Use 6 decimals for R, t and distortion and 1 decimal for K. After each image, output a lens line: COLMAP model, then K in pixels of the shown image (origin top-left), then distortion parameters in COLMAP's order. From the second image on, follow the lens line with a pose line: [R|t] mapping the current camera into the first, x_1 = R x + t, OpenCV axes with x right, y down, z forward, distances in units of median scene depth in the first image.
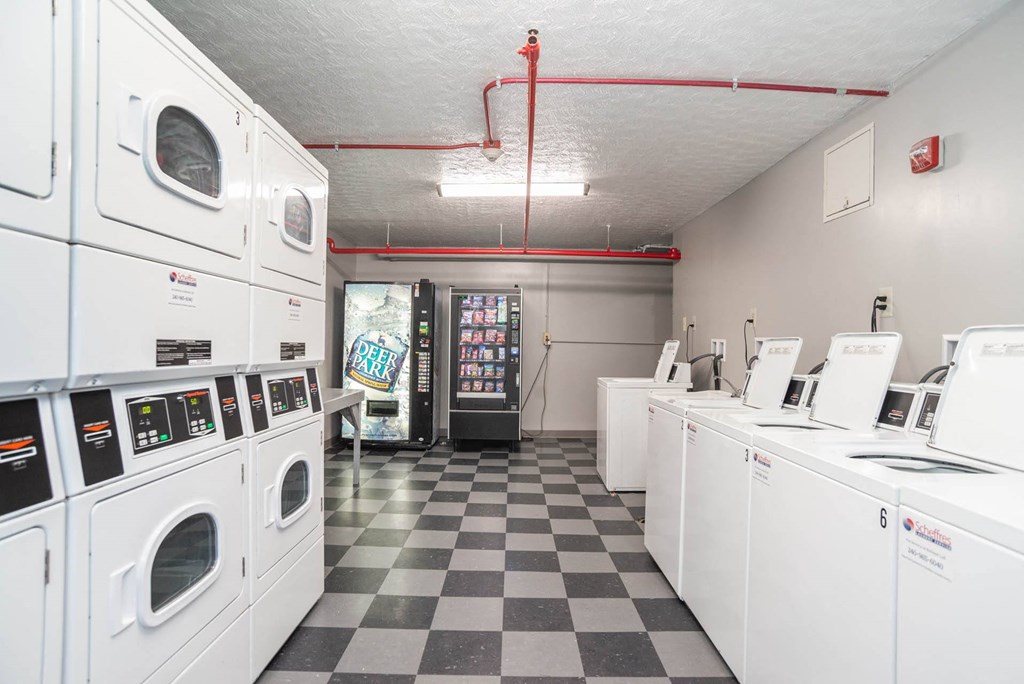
lens RADIAL K [[522.9, 0, 512.7], [0, 522.9, 342.1], [0, 0, 1]] dist [-0.043181, 0.009809]
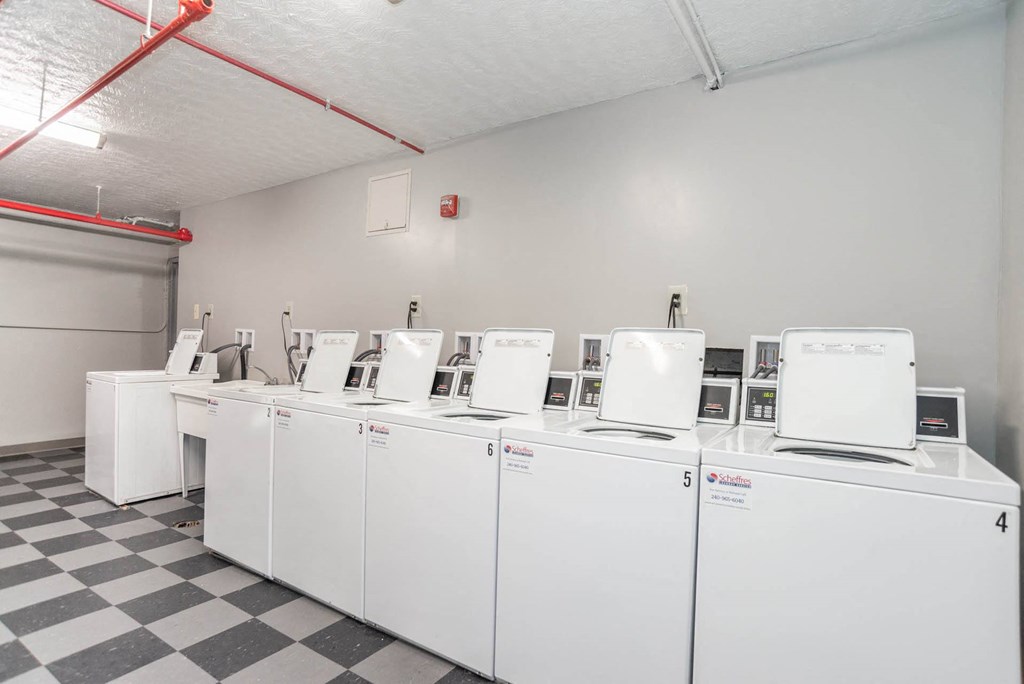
lens RADIAL K [[522.9, 0, 512.5], [0, 522.9, 343.0], [0, 0, 1]] dist [-0.043181, 0.009809]
pose [[0.556957, 0.003323, 0.830535, -0.251732], [-0.022639, 0.999681, 0.011182, -0.002448], [-0.830233, -0.025030, 0.556855, 0.021691]]
